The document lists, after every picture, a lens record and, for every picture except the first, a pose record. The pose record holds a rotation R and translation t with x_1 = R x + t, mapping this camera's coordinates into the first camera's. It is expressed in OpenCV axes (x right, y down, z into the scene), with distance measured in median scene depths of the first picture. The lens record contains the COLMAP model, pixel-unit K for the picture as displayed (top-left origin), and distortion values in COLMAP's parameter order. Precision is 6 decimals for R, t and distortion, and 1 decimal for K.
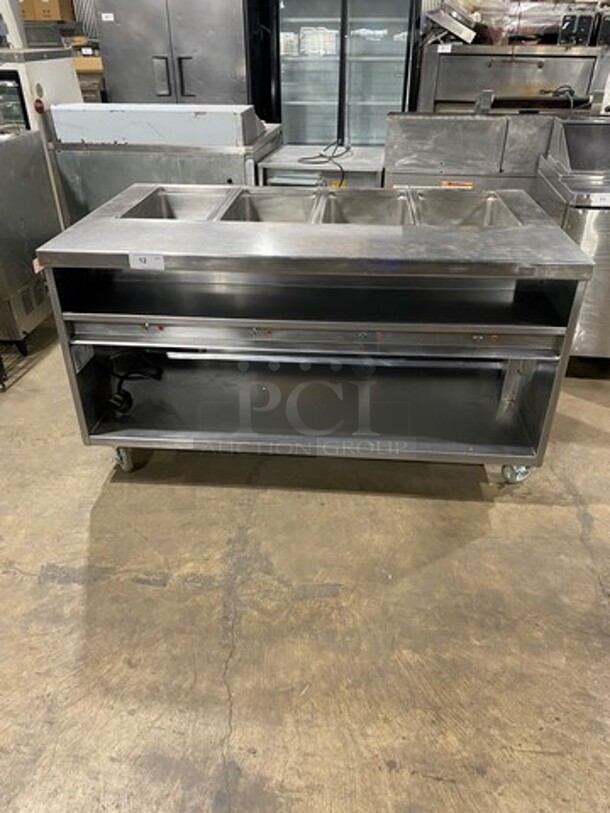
lens RADIAL K [[618.2, 0, 303.7], [0, 618.2, 407.3], [0, 0, 1]] dist [0.003268, 0.000348]
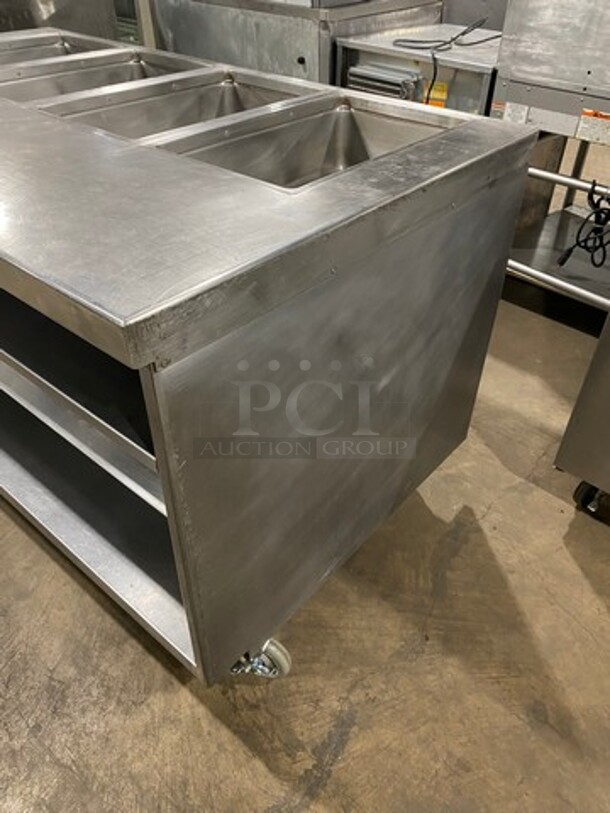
lens RADIAL K [[618.2, 0, 311.6], [0, 618.2, 406.1], [0, 0, 1]] dist [0.003268, 0.000348]
pose [[0.815029, 0.376426, -0.440490, 0.531151], [-0.317580, 0.926076, 0.203778, -0.218790], [0.484635, -0.026194, 0.874324, 0.557647]]
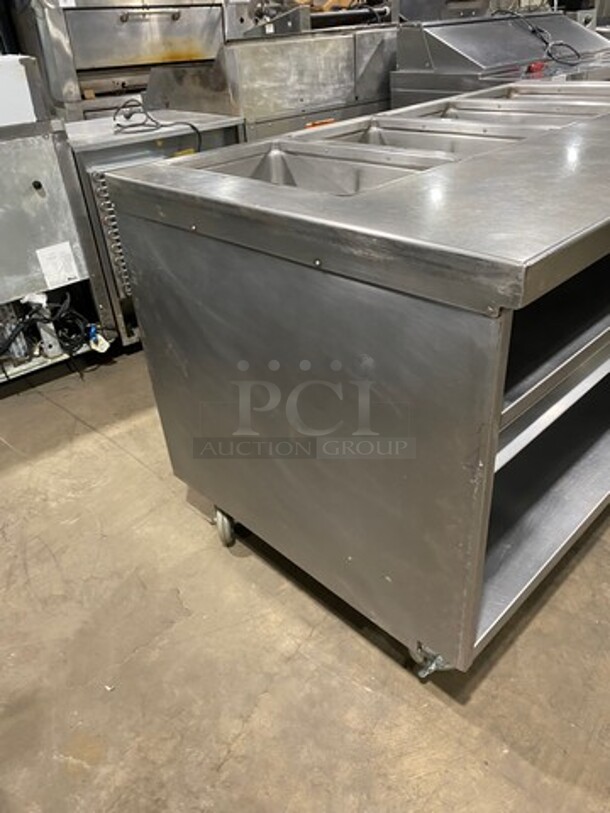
lens RADIAL K [[618.2, 0, 310.8], [0, 618.2, 404.6], [0, 0, 1]] dist [0.003268, 0.000348]
pose [[0.648689, -0.435514, 0.624124, -0.610178], [0.448560, 0.881287, 0.148748, -0.230999], [-0.614814, 0.183466, 0.767036, 0.646054]]
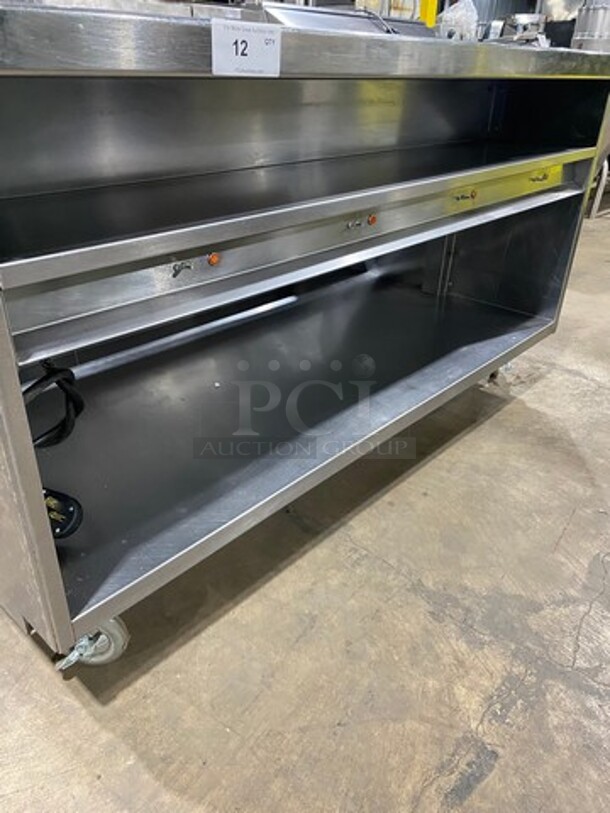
lens RADIAL K [[618.2, 0, 300.4], [0, 618.2, 413.1], [0, 0, 1]] dist [0.003268, 0.000348]
pose [[0.609214, -0.373977, 0.699285, -0.450677], [0.393790, 0.908077, 0.142570, -0.061005], [-0.688322, 0.188516, 0.700482, 0.595464]]
